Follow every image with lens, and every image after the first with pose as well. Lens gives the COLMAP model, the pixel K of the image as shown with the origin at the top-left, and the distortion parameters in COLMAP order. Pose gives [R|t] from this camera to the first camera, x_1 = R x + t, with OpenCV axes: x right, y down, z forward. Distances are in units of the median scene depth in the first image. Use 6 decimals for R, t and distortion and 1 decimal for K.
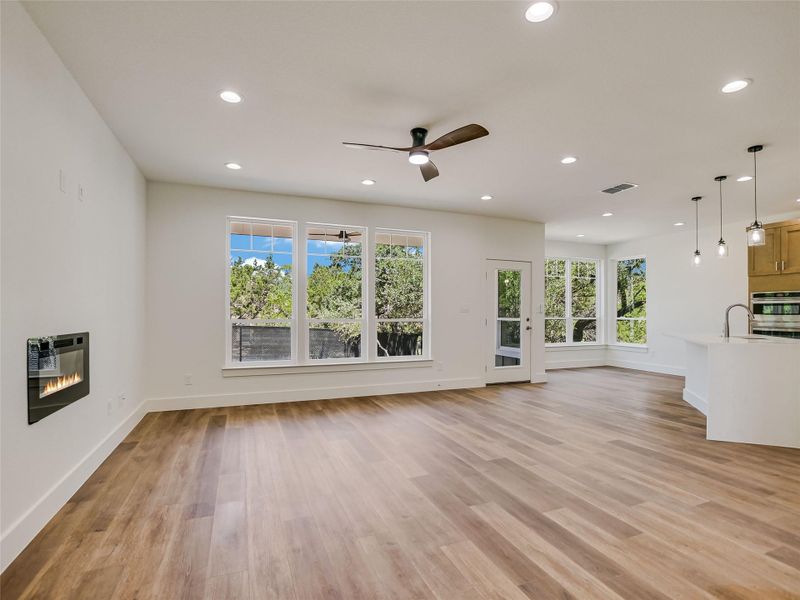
lens RADIAL K [[405.8, 0, 392.7], [0, 405.8, 314.0], [0, 0, 1]] dist [-0.033136, 0.001428]
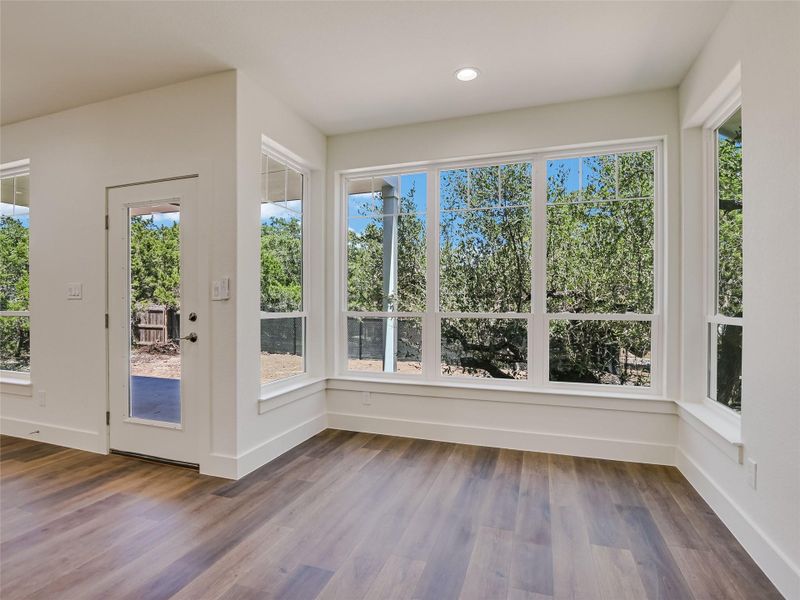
lens RADIAL K [[405.8, 0, 396.1], [0, 405.8, 305.5], [0, 0, 1]] dist [-0.033136, 0.001428]
pose [[0.758042, 0.002641, -0.652200, 0.575363], [-0.004533, 0.999989, -0.001218, 0.002660], [0.652190, 0.003880, 0.758046, 0.633870]]
